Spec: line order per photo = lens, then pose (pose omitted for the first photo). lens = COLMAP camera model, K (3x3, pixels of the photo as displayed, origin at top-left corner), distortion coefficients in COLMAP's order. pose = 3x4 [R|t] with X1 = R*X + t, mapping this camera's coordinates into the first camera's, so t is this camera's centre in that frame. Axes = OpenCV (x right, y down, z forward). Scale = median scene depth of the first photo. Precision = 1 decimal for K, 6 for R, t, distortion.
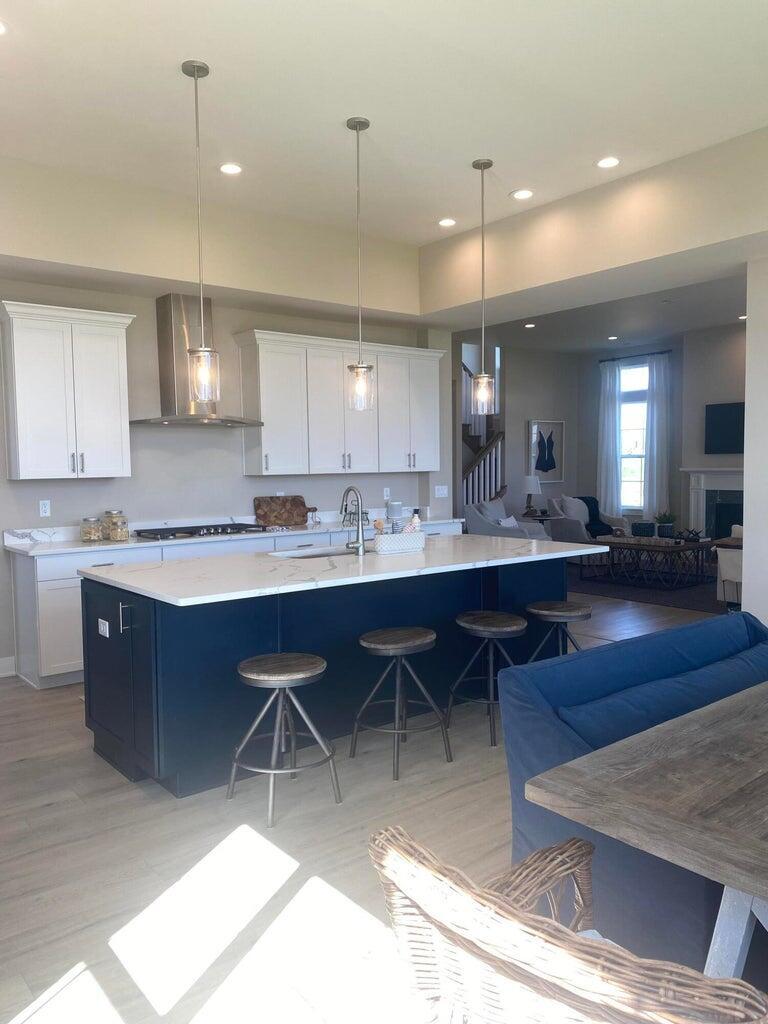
lens RADIAL K [[775.4, 0, 383.0], [0, 775.4, 514.6], [0, 0, 1]] dist [0.016808, -0.006972]
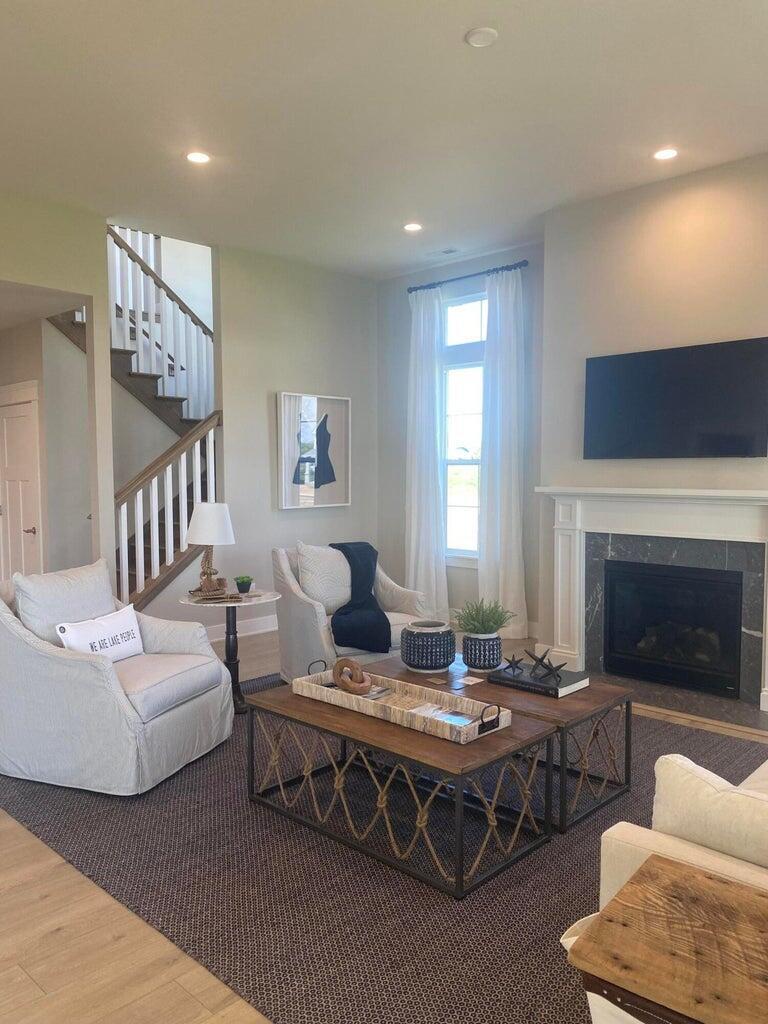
lens RADIAL K [[775.4, 0, 385.2], [0, 775.4, 512.1], [0, 0, 1]] dist [0.016808, -0.006972]
pose [[0.992692, 0.009069, 0.120335, 0.211399], [-0.008237, 0.999939, -0.007407, -0.036730], [-0.120394, 0.006361, 0.992706, 0.484703]]
